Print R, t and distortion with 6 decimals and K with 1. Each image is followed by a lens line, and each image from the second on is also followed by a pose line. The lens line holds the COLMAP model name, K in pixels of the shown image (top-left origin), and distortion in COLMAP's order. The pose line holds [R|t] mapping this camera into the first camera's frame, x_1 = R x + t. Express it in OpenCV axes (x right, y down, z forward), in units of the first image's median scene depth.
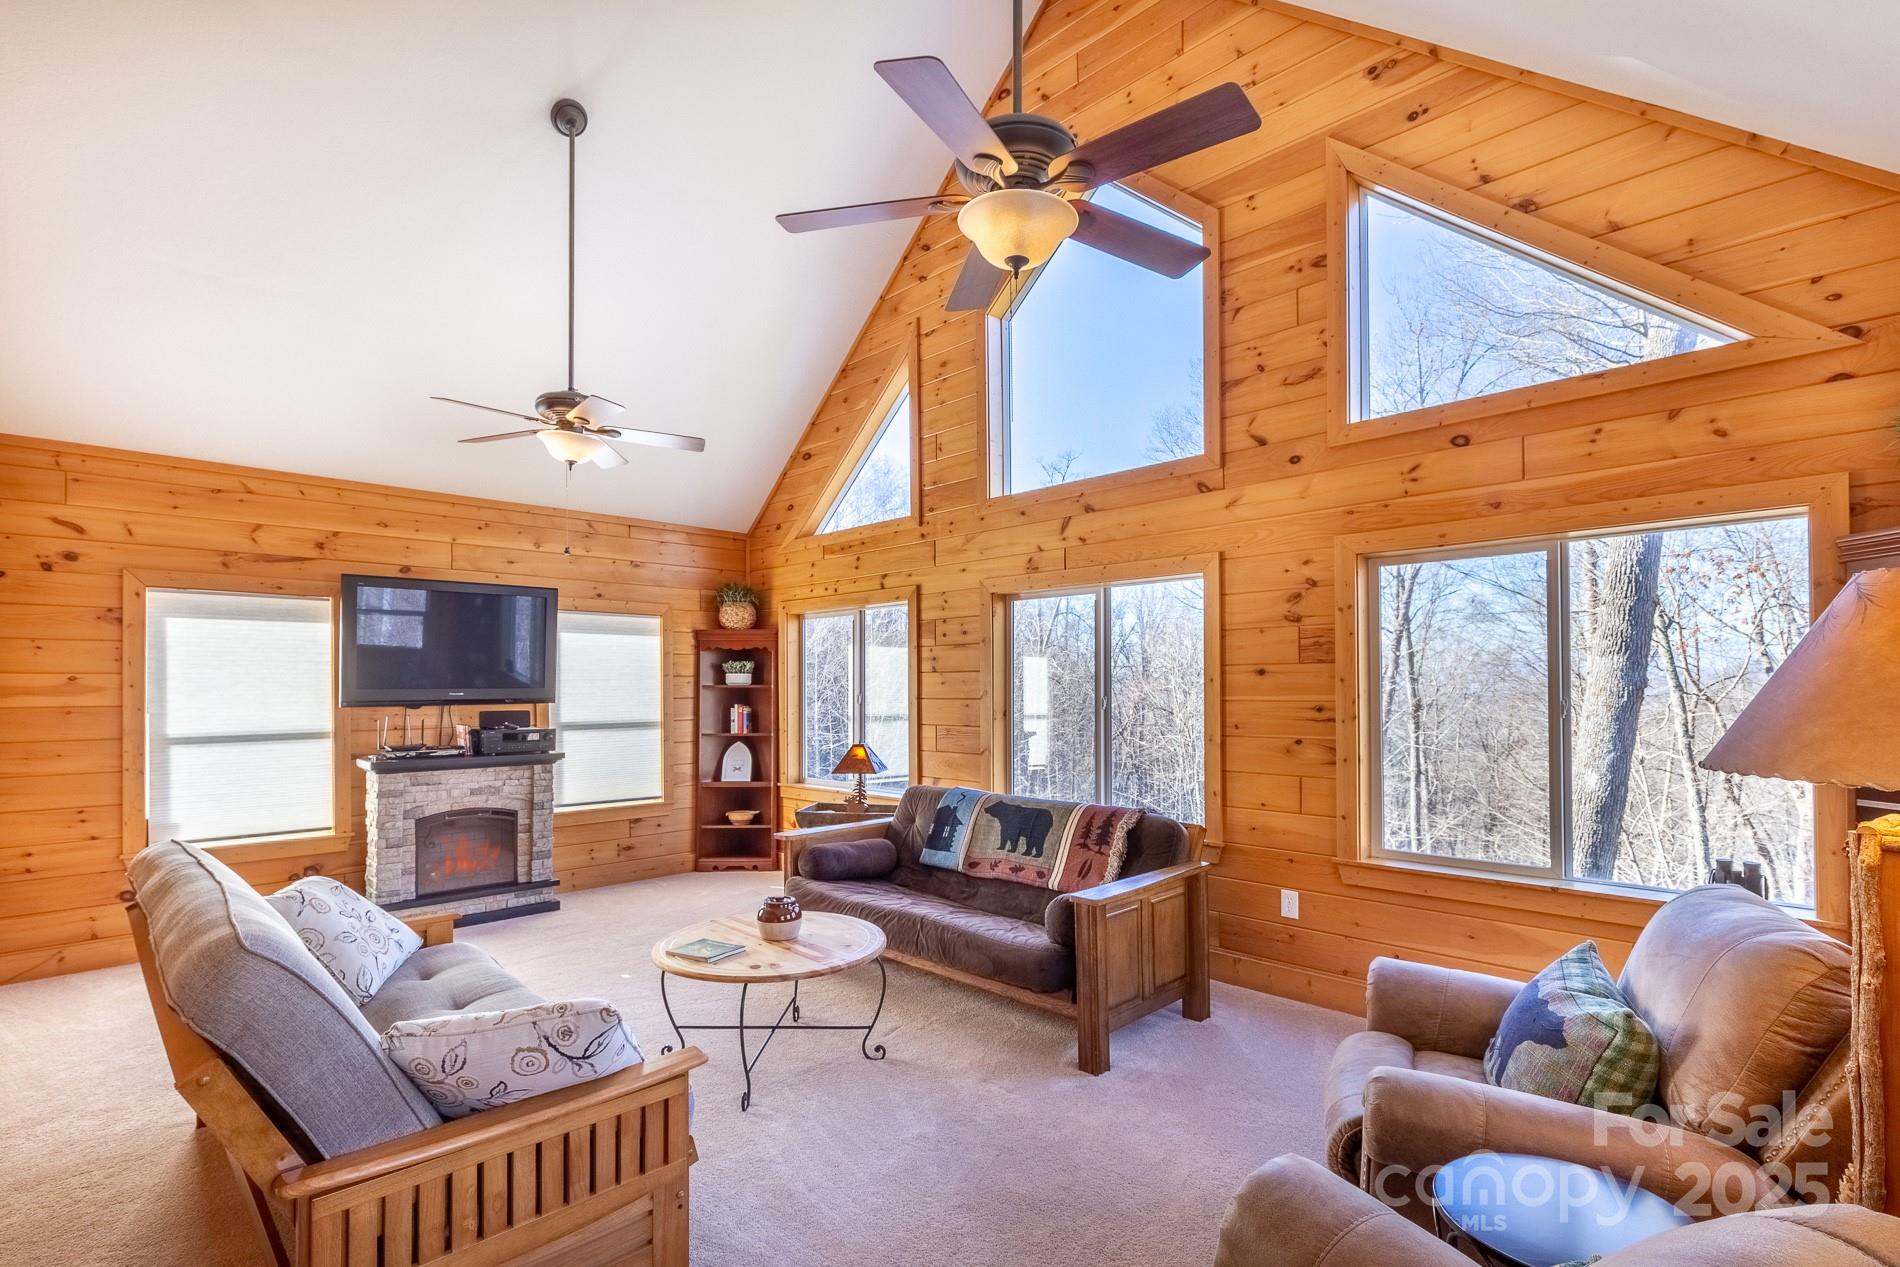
lens RADIAL K [[882.3, 0, 951.8], [0, 882.3, 679.1], [0, 0, 1]] dist [-0.000409, 0.000030]
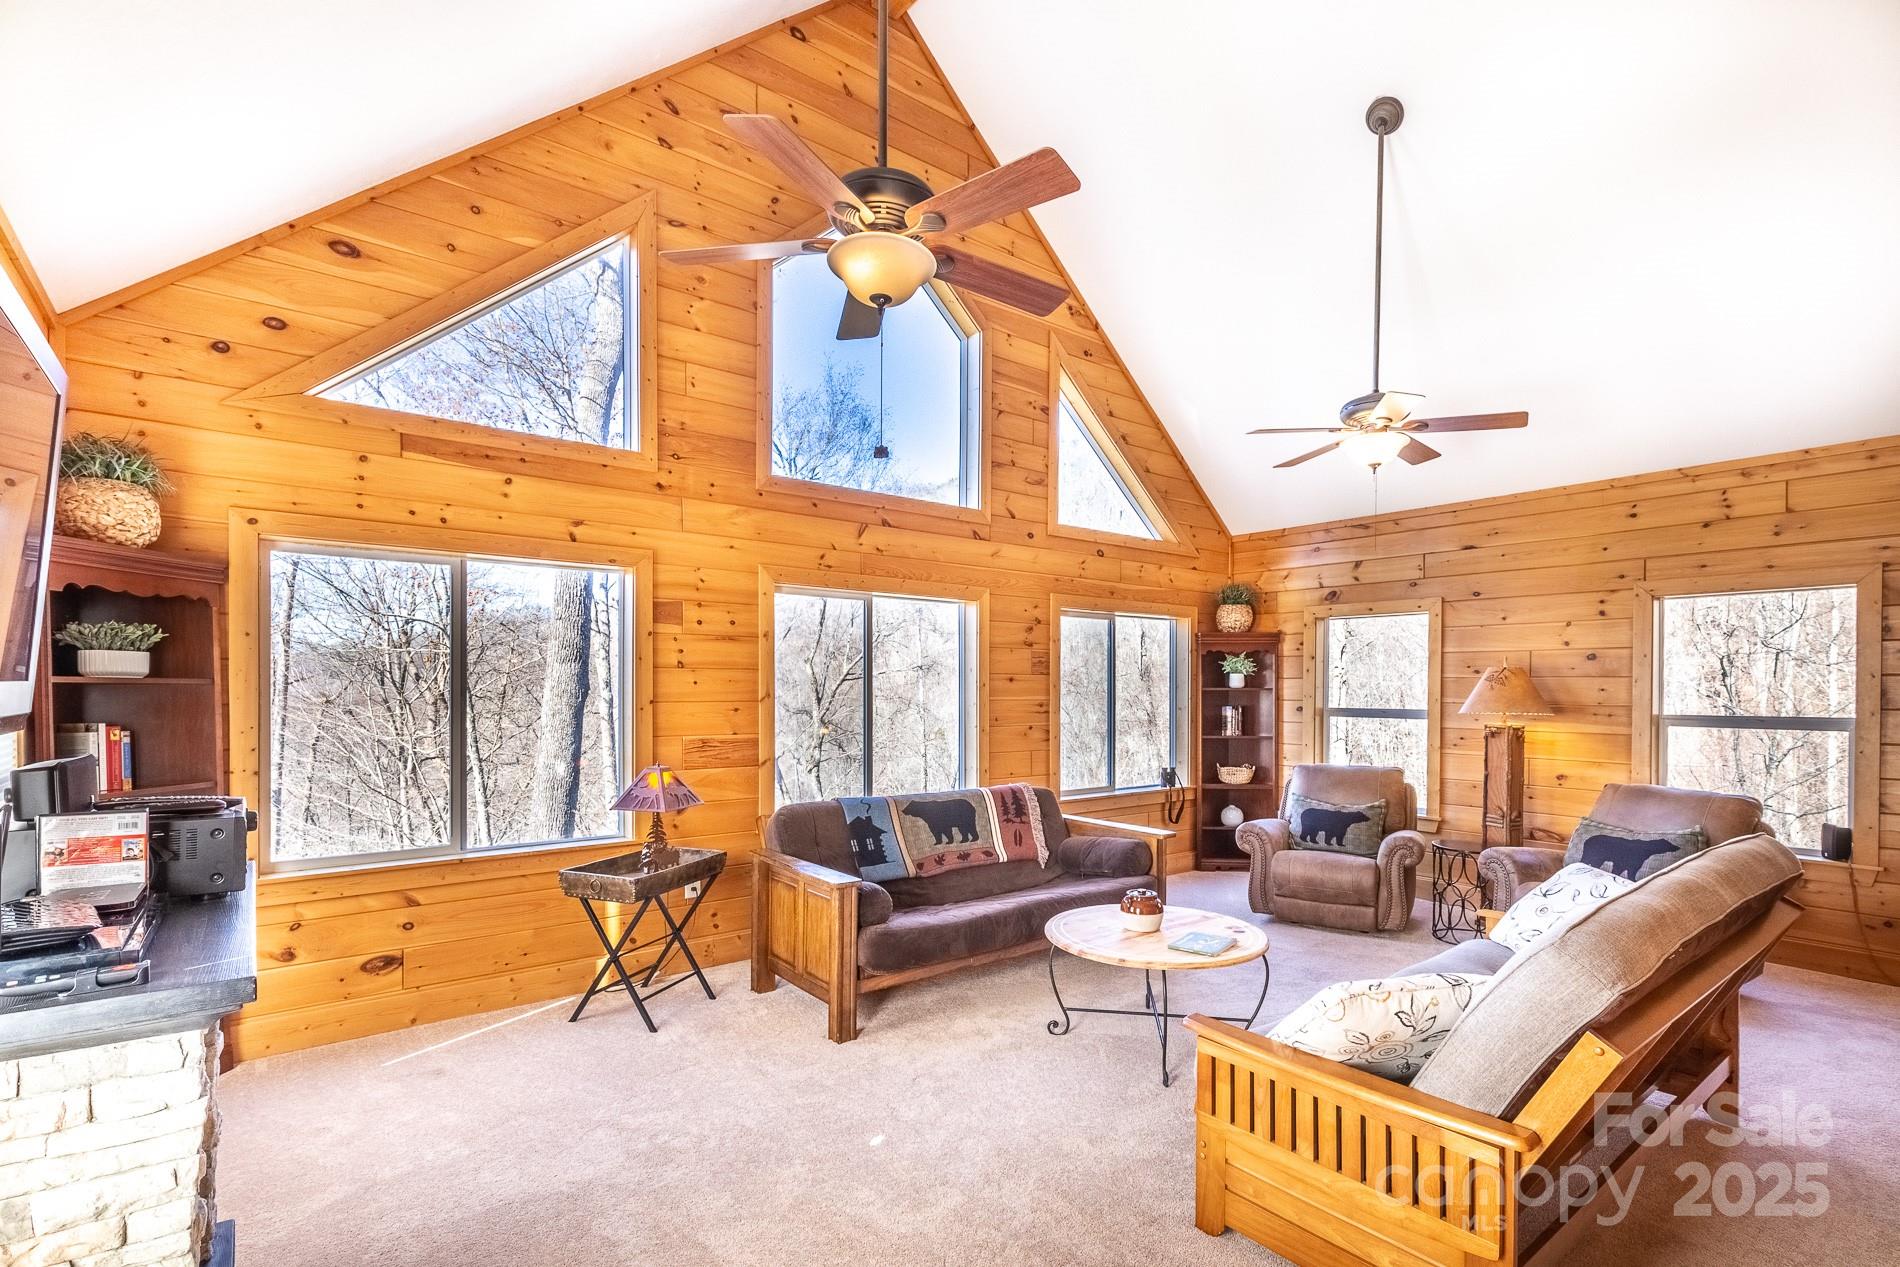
lens RADIAL K [[891.0, 0, 952.5], [0, 891.0, 694.1], [0, 0, 1]] dist [0.001578, 0.000005]
pose [[0.109150, -0.000907, 0.994025, -1.003058], [-0.014628, 0.999890, 0.002519, 0.012125], [-0.993918, -0.014816, 0.109125, 0.879037]]
